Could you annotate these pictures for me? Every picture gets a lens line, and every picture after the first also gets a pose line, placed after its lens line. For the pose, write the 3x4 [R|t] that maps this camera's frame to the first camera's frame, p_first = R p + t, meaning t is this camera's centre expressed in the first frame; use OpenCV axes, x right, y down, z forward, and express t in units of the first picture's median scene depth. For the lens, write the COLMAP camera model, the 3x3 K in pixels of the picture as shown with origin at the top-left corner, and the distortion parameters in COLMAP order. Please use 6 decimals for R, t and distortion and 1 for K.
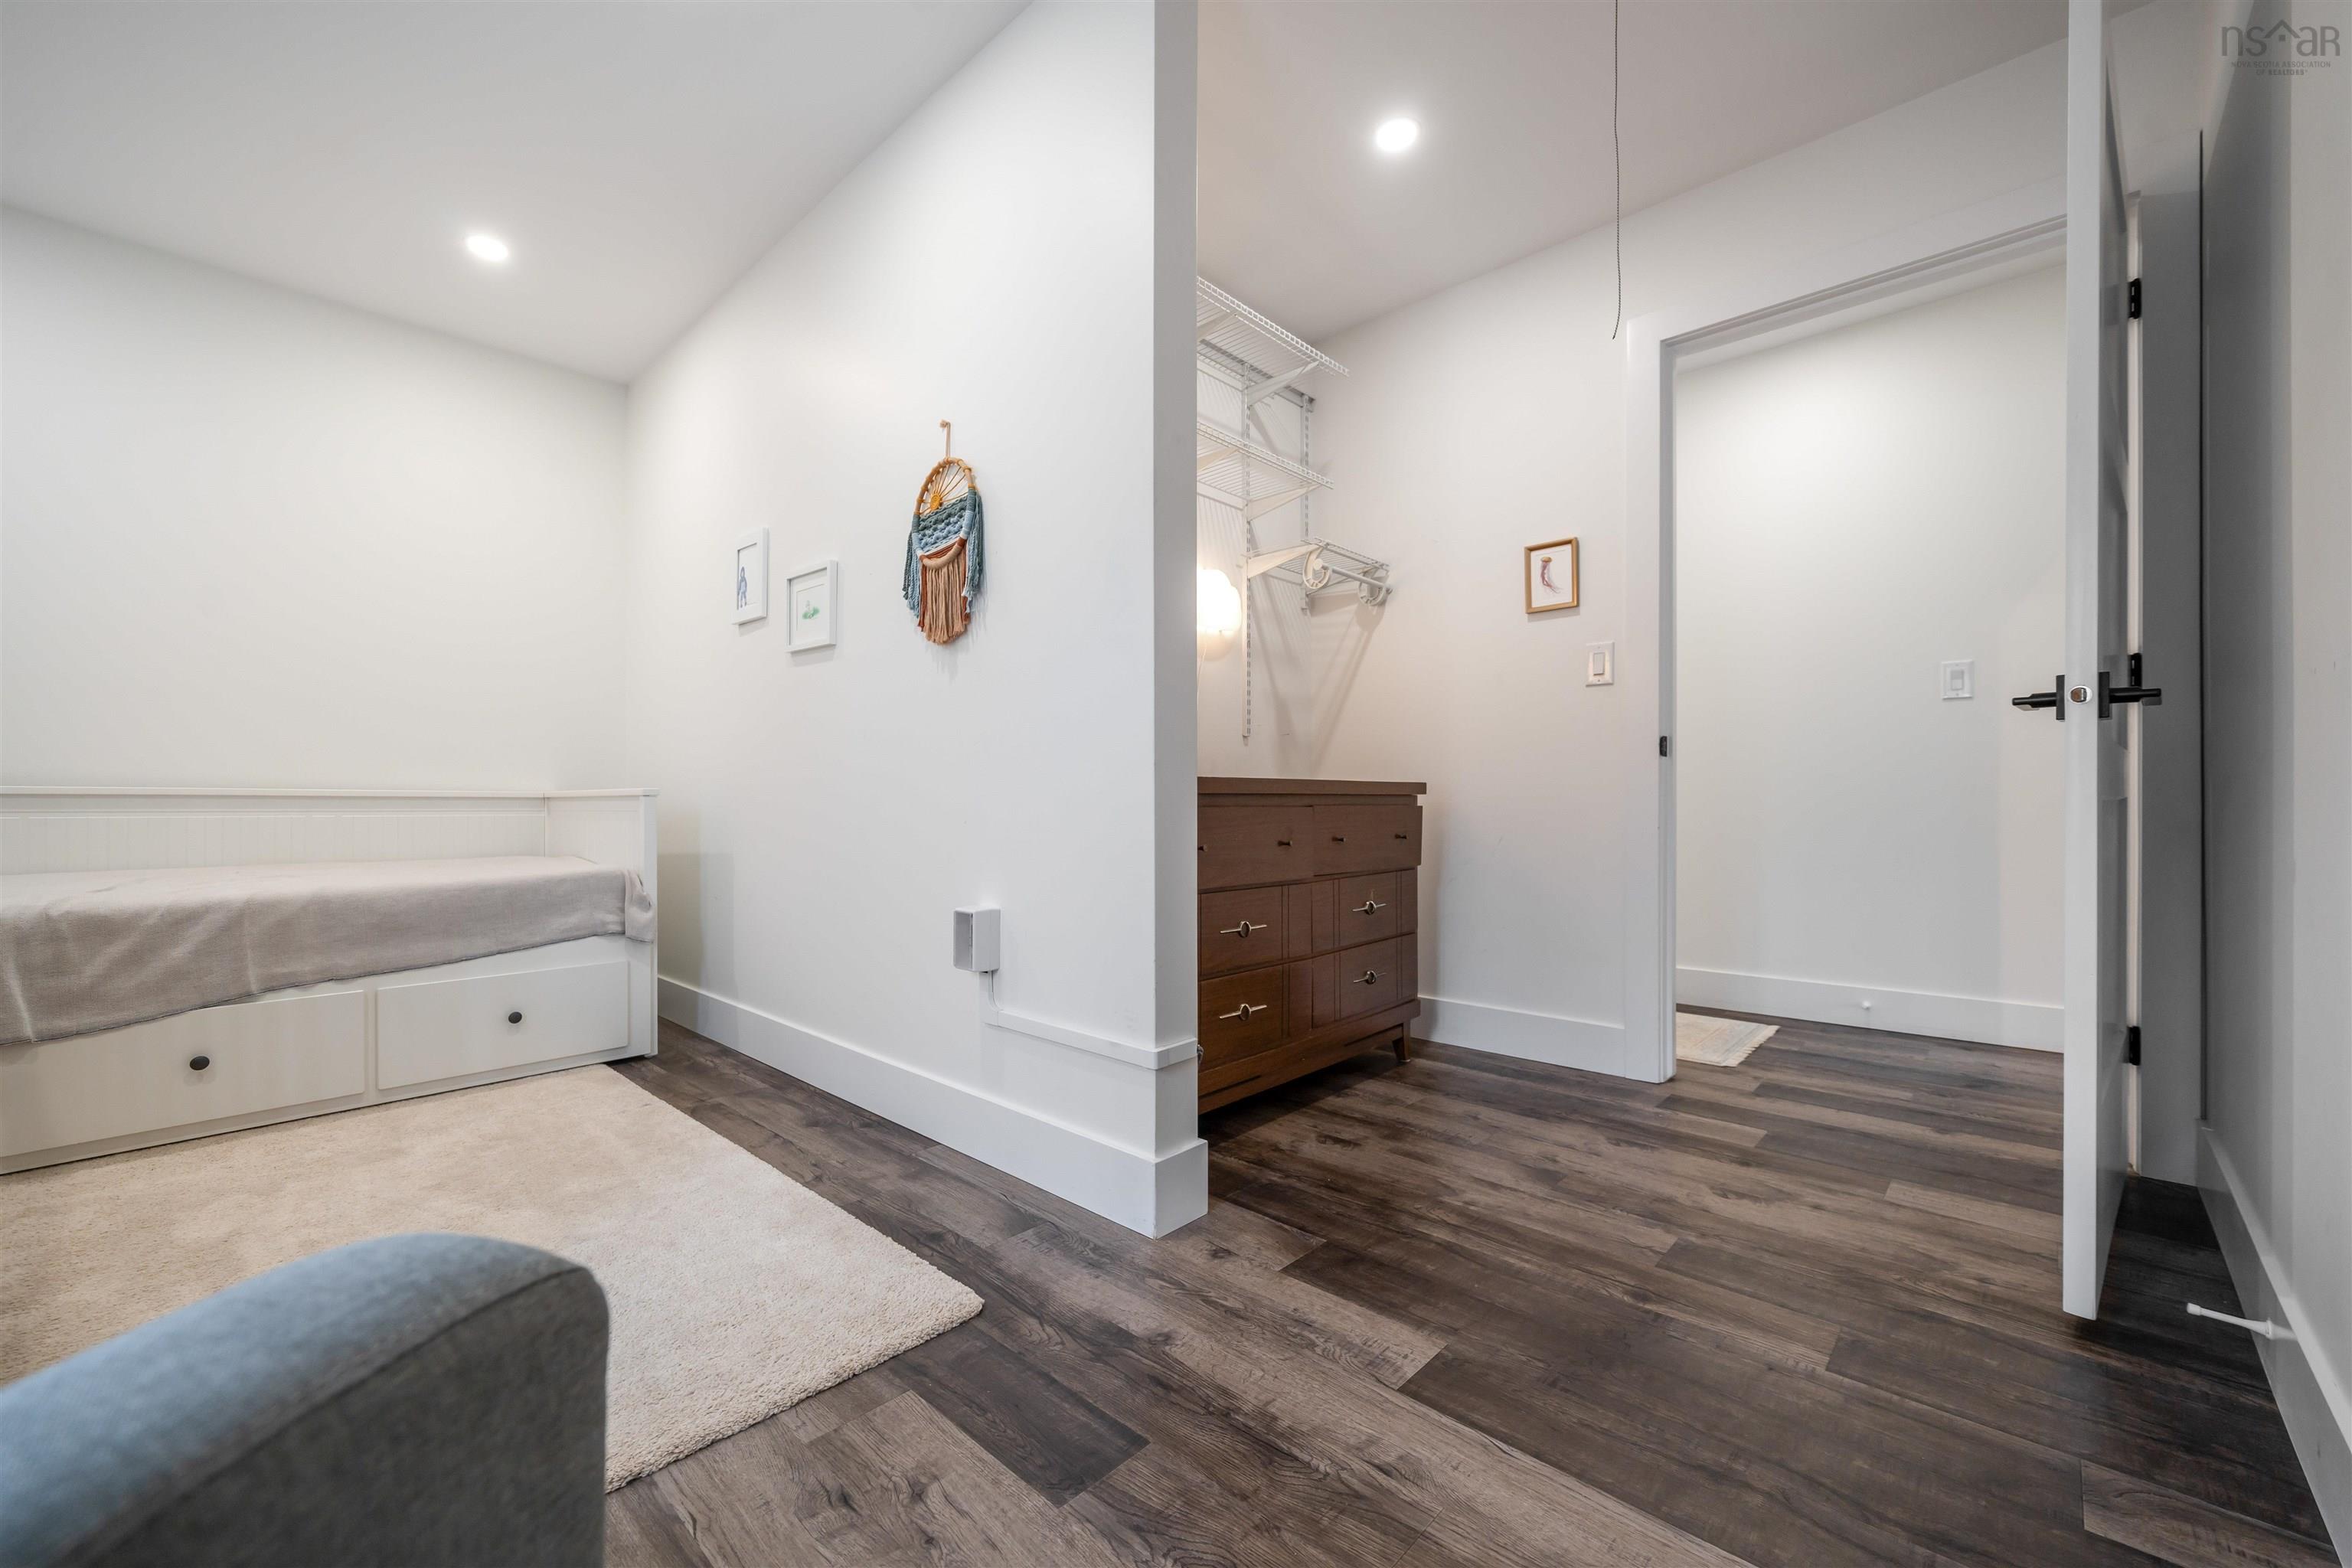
lens RADIAL K [[945.5, 0, 1164.0], [0, 945.5, 799.8], [0, 0, 1]] dist [-0.002969, 0.000851]
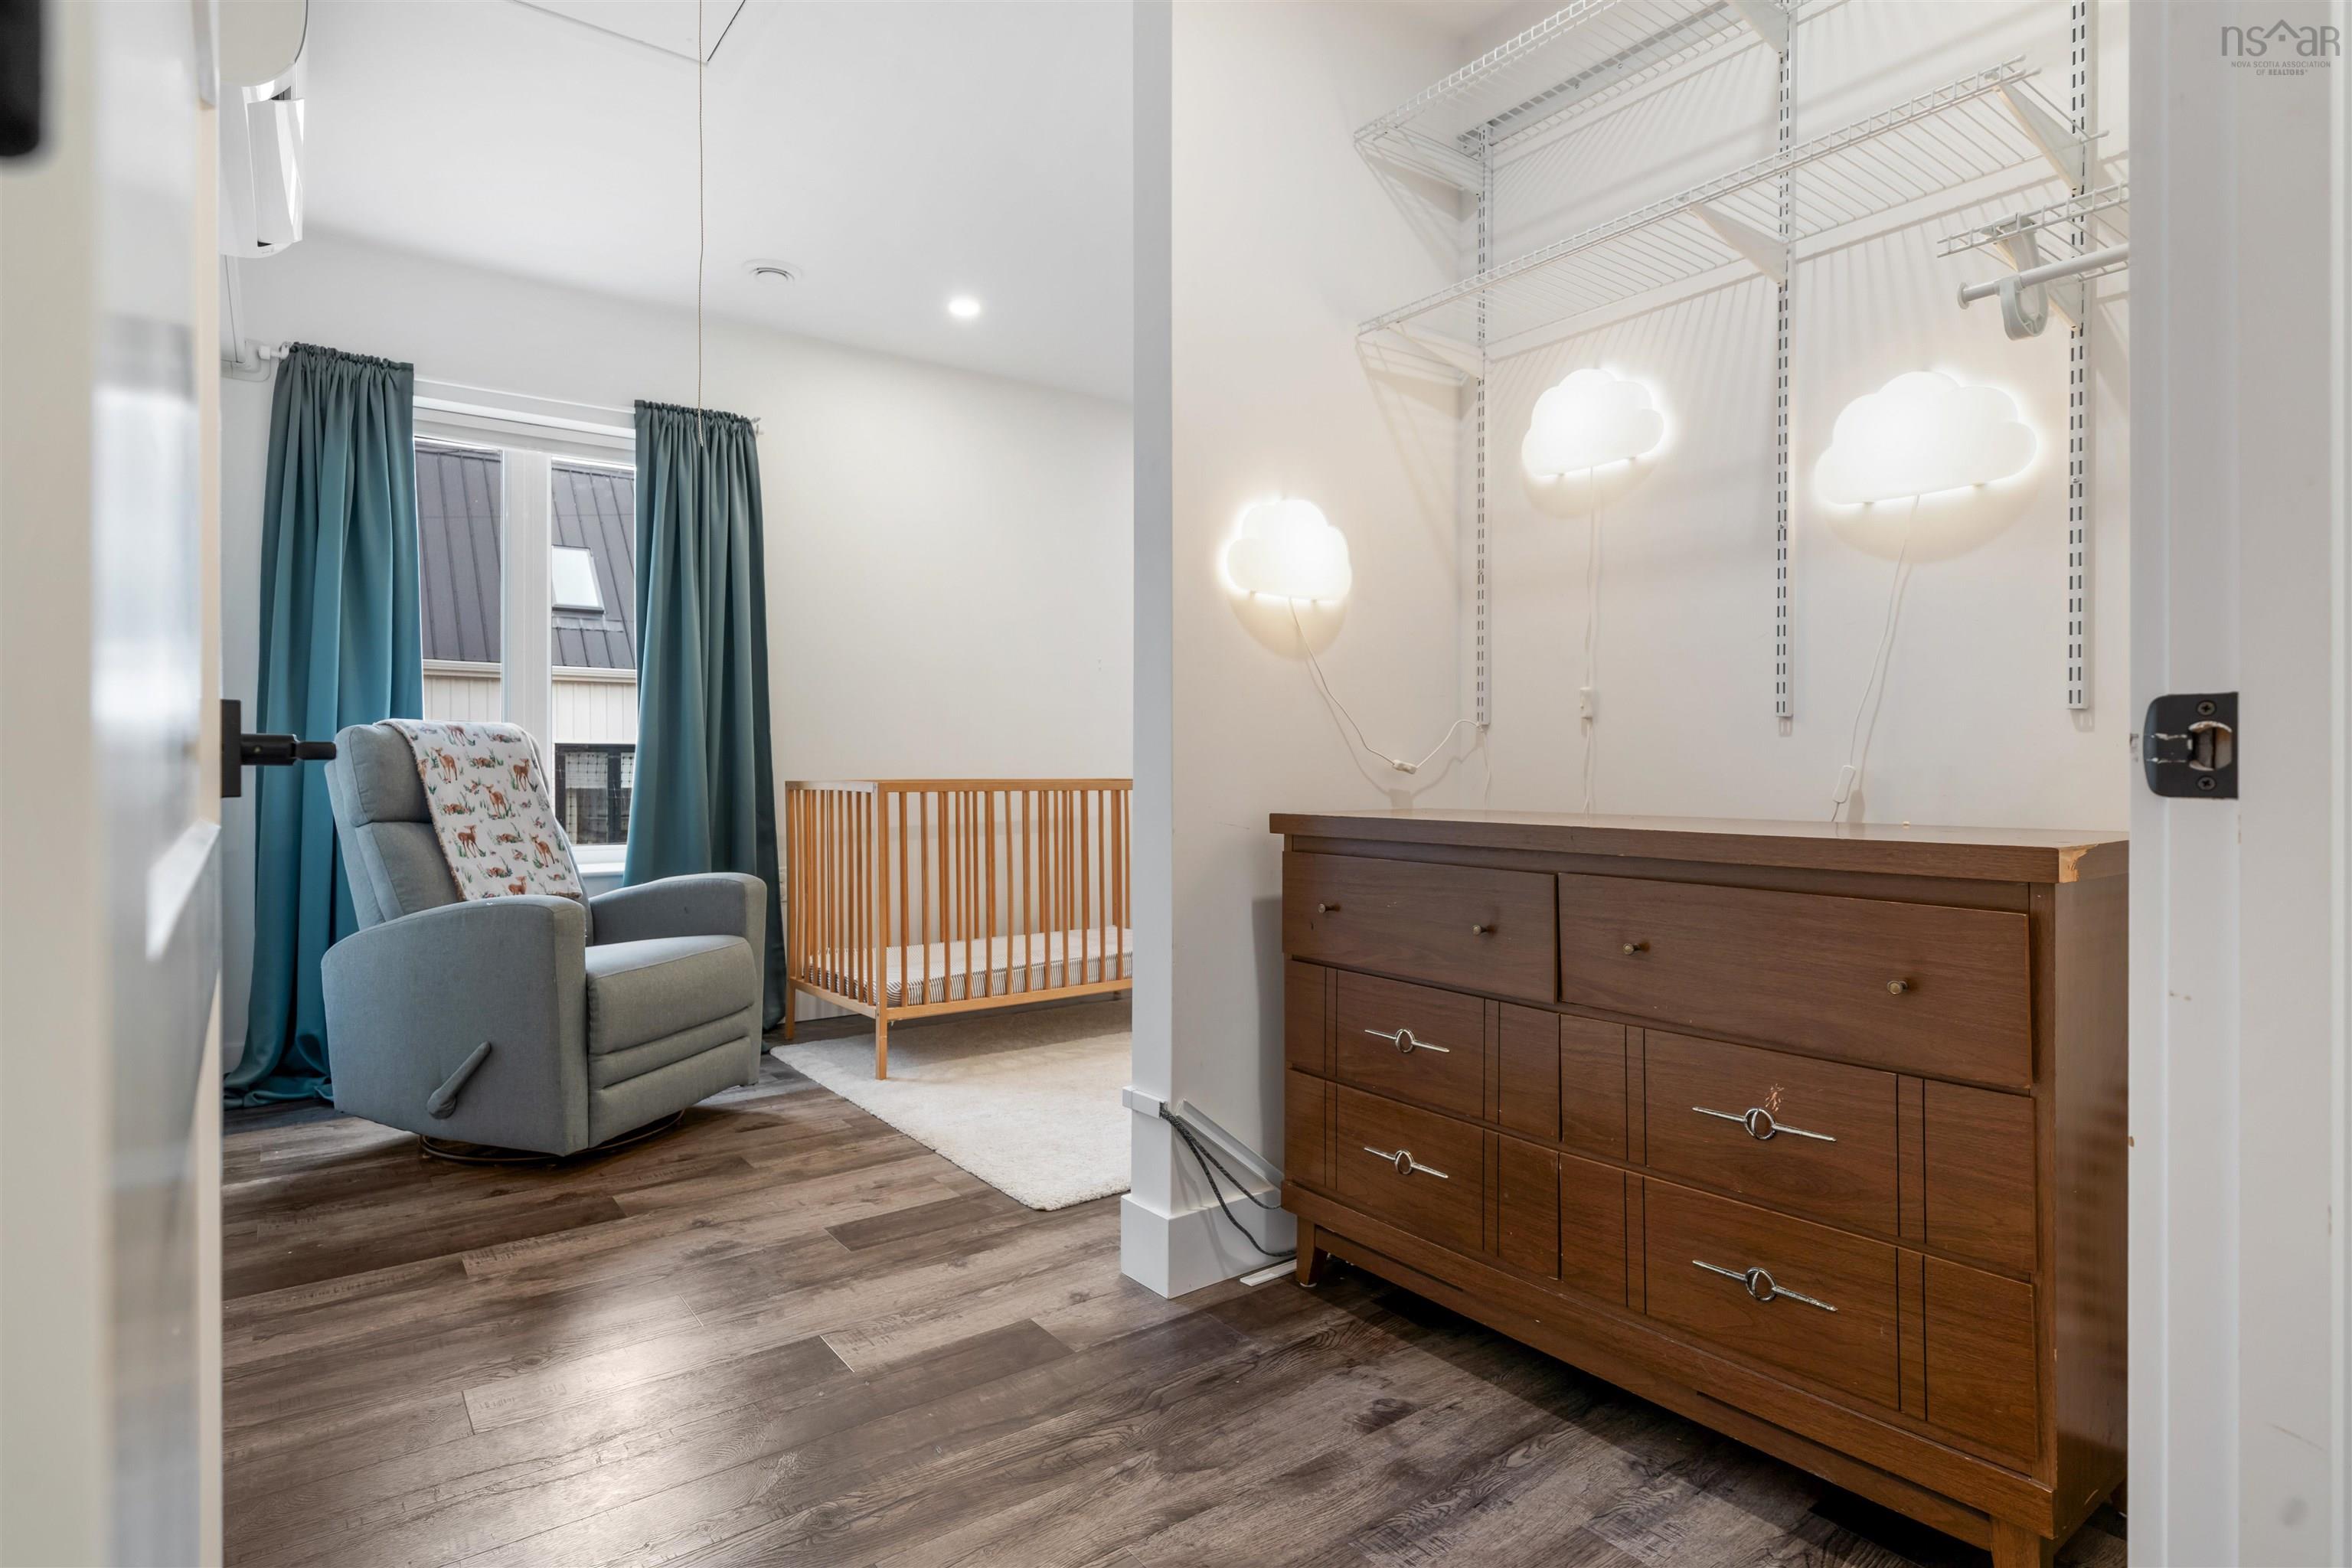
lens RADIAL K [[1217.7, 0, 1167.1], [0, 1217.7, 763.5], [0, 0, 1]] dist [0.004303, -0.000792]
pose [[-0.191721, 0.002079, -0.981447, 1.112577], [0.006323, 0.999980, 0.000883, -0.073702], [0.981429, -0.006036, -0.191731, 1.140153]]
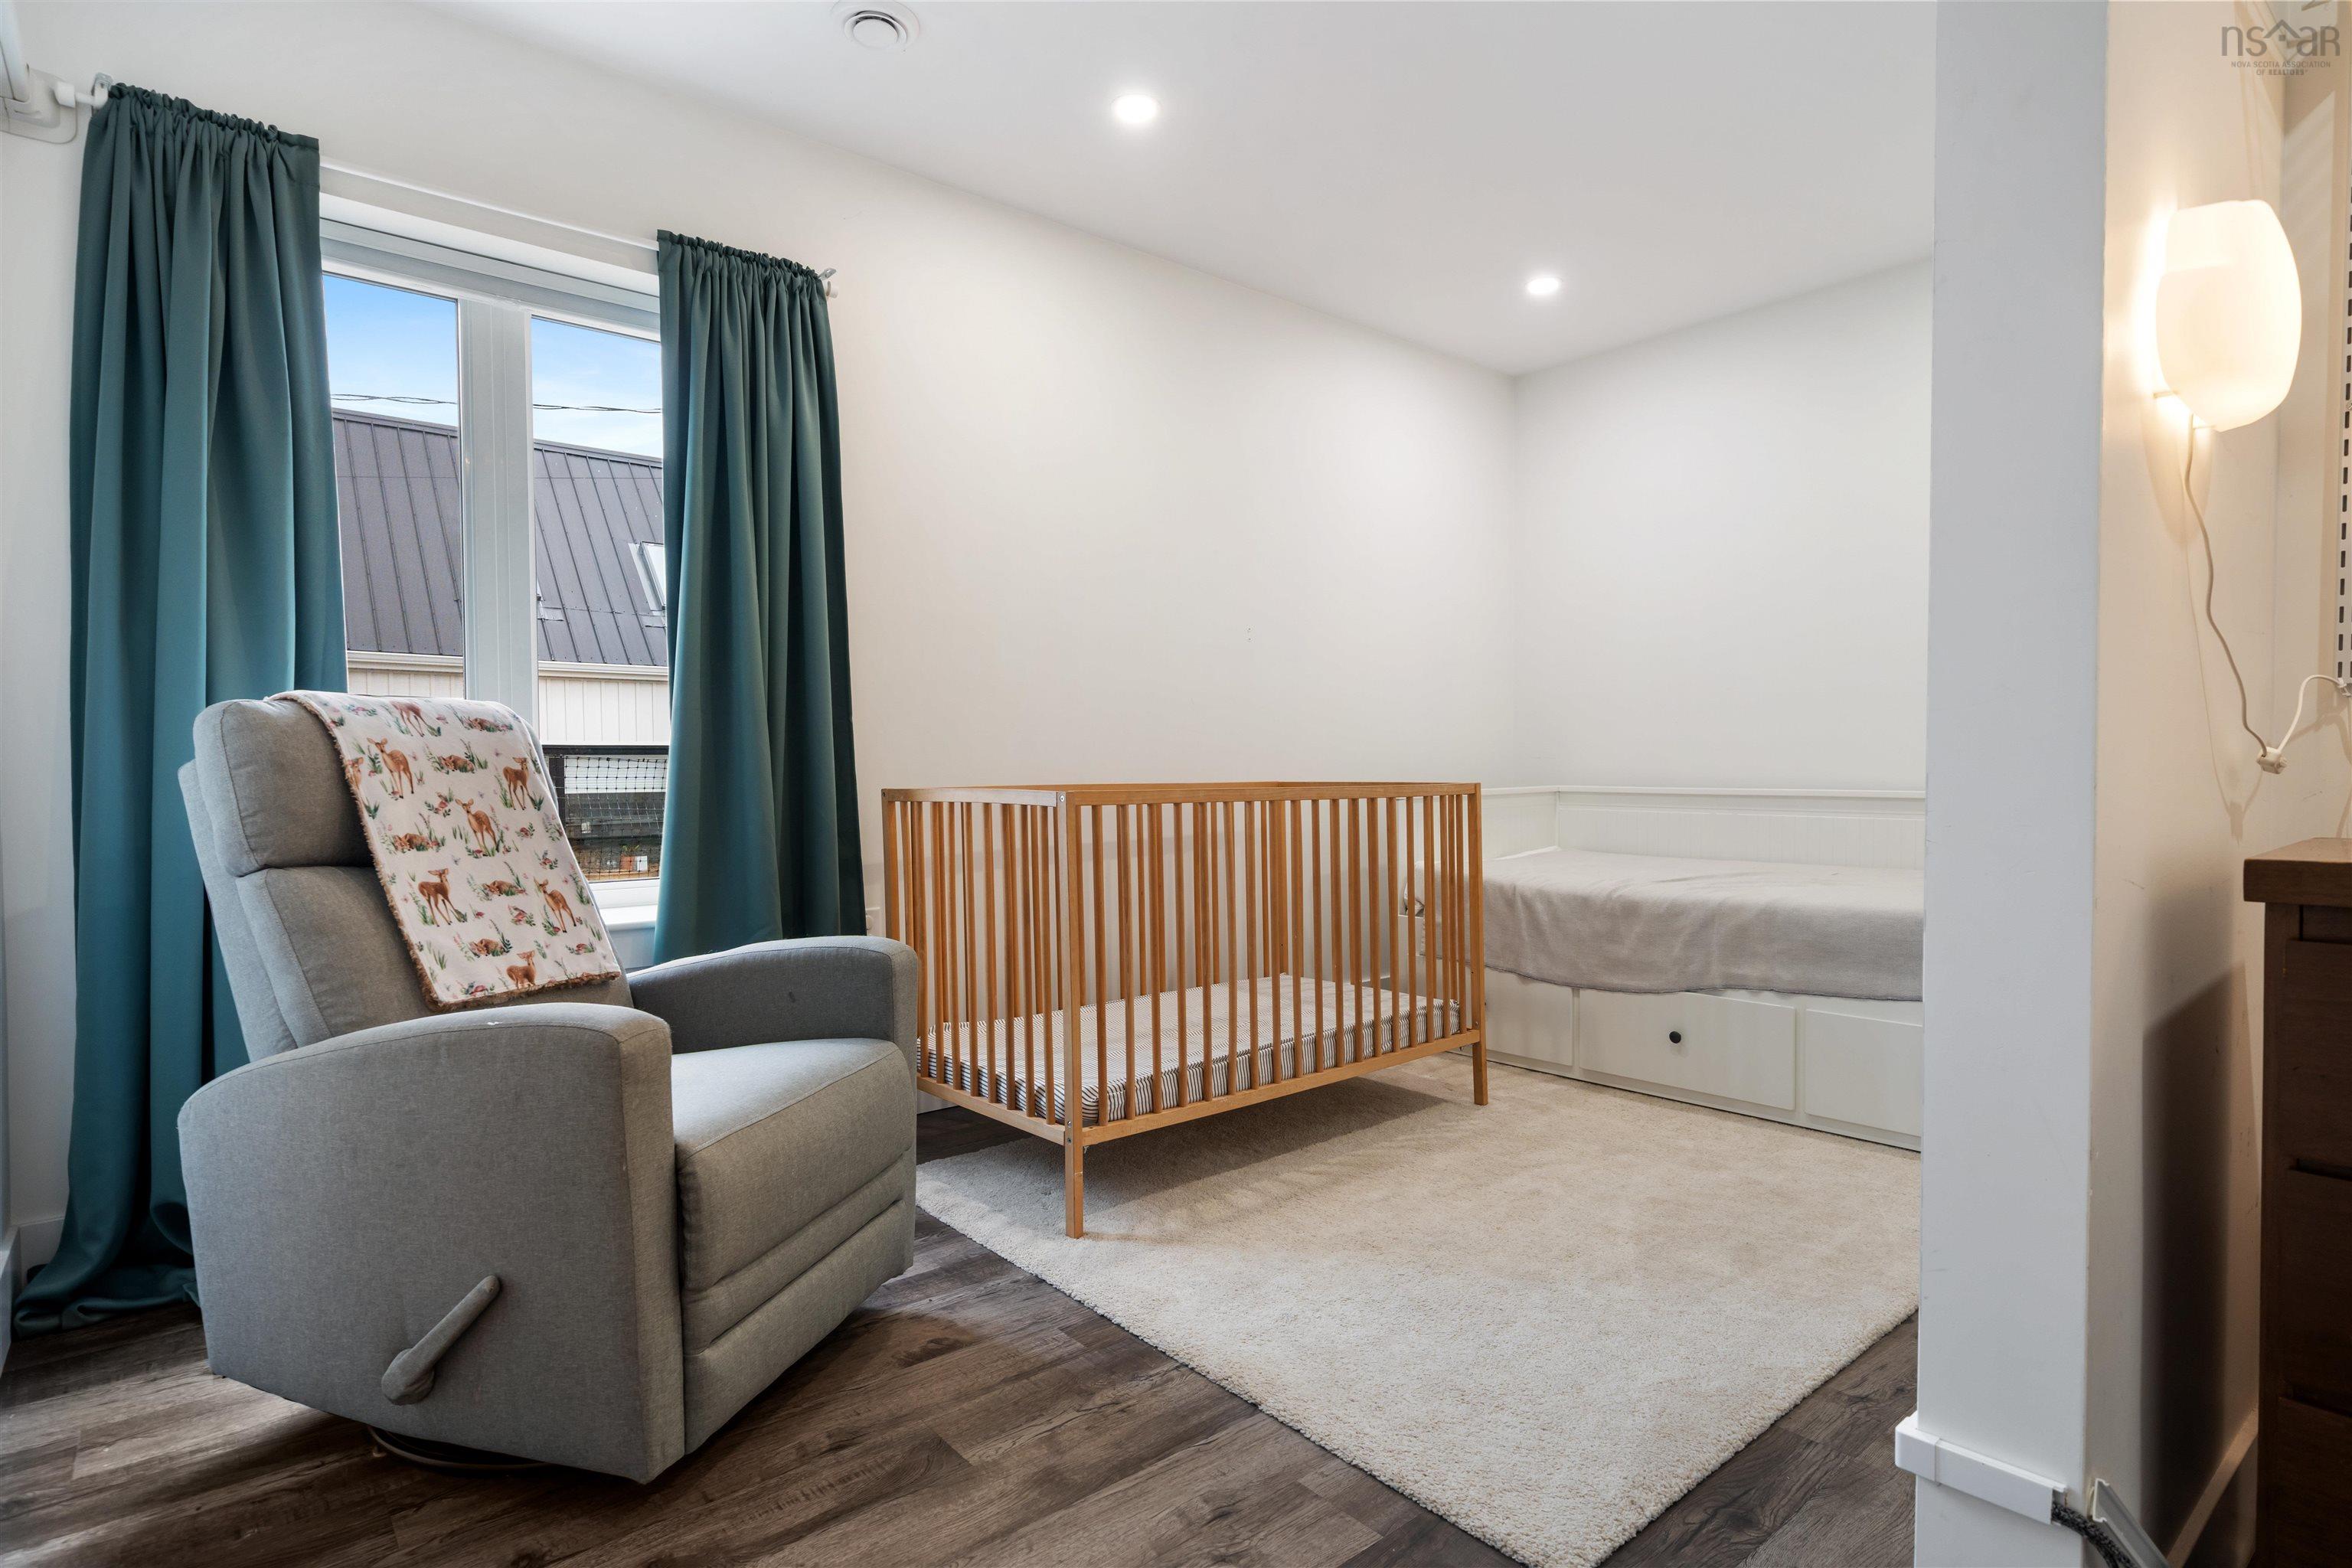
lens RADIAL K [[1217.7, 0, 1179.6], [0, 1217.7, 794.4], [0, 0, 1]] dist [0.004303, -0.000792]
pose [[-0.134045, 0.028298, -0.990571, 0.576673], [0.012786, 0.999558, 0.026825, -0.073677], [0.990893, -0.009070, -0.134347, 0.631725]]
